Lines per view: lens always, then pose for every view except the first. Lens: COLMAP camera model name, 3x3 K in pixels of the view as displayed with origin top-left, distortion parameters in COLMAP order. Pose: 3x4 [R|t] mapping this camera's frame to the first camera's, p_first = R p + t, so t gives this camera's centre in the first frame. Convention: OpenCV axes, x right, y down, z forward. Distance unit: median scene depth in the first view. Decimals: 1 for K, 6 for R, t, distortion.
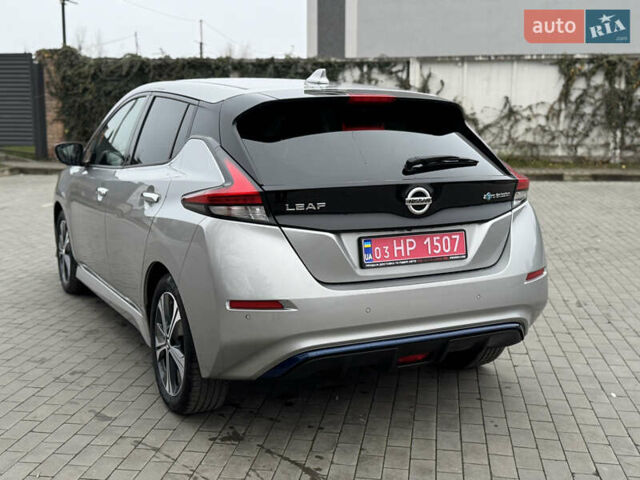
lens RADIAL K [[797.9, 0, 321.5], [0, 797.9, 242.3], [0, 0, 1]] dist [0.214891, -0.487055]
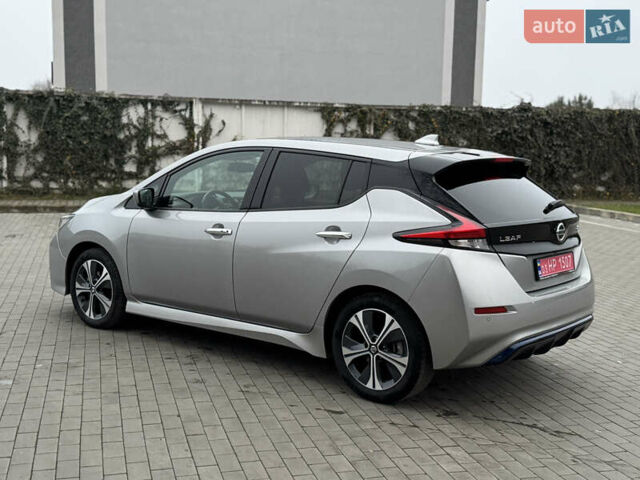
lens RADIAL K [[796.9, 0, 320.0], [0, 796.9, 240.0], [0, 0, 1]] dist [0.200380, -0.400479]
pose [[0.914092, -0.030200, 0.404380, -0.780400], [0.045997, 0.998509, -0.029404, -0.013643], [-0.402889, 0.045479, 0.914118, -0.133625]]
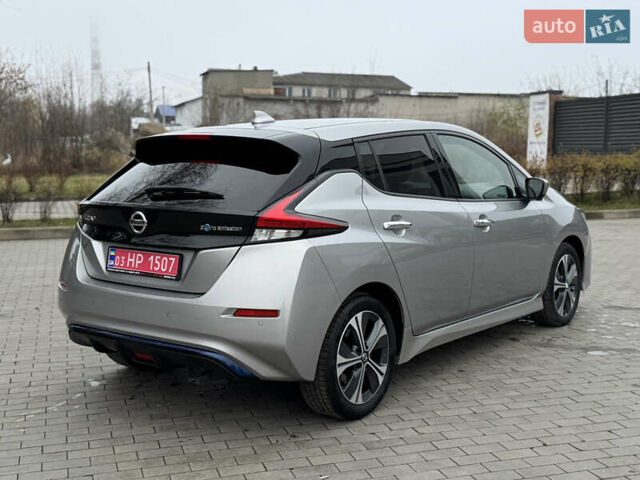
lens RADIAL K [[835.6, 0, 320.0], [0, 835.6, 240.0], [0, 0, 1]] dist [0.212777, -0.501693]
pose [[0.432758, 0.099008, -0.896057, 1.240318], [-0.141762, 0.989059, 0.040819, -0.104947], [0.890294, 0.109361, 0.442059, 0.628907]]
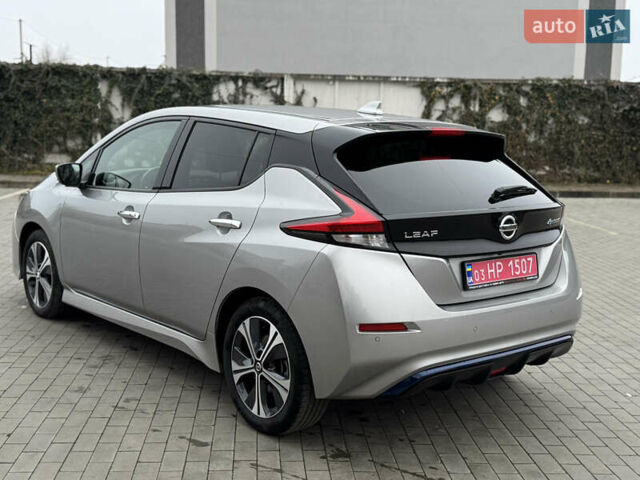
lens RADIAL K [[796.9, 0, 320.0], [0, 796.9, 240.0], [0, 0, 1]] dist [0.200380, -0.400479]
pose [[0.974896, -0.009673, 0.222449, -0.341607], [0.012664, 0.999847, -0.012027, -0.022413], [-0.222299, 0.014542, 0.974870, -0.014342]]
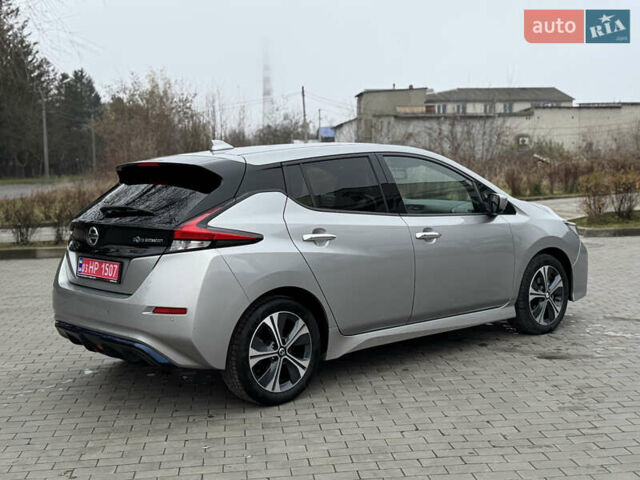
lens RADIAL K [[835.6, 0, 320.0], [0, 835.6, 240.0], [0, 0, 1]] dist [0.212777, -0.501693]
pose [[0.248554, 0.078441, -0.965437, 1.539238], [-0.130253, 0.990369, 0.046933, -0.153605], [0.959820, 0.114086, 0.256378, 0.912832]]
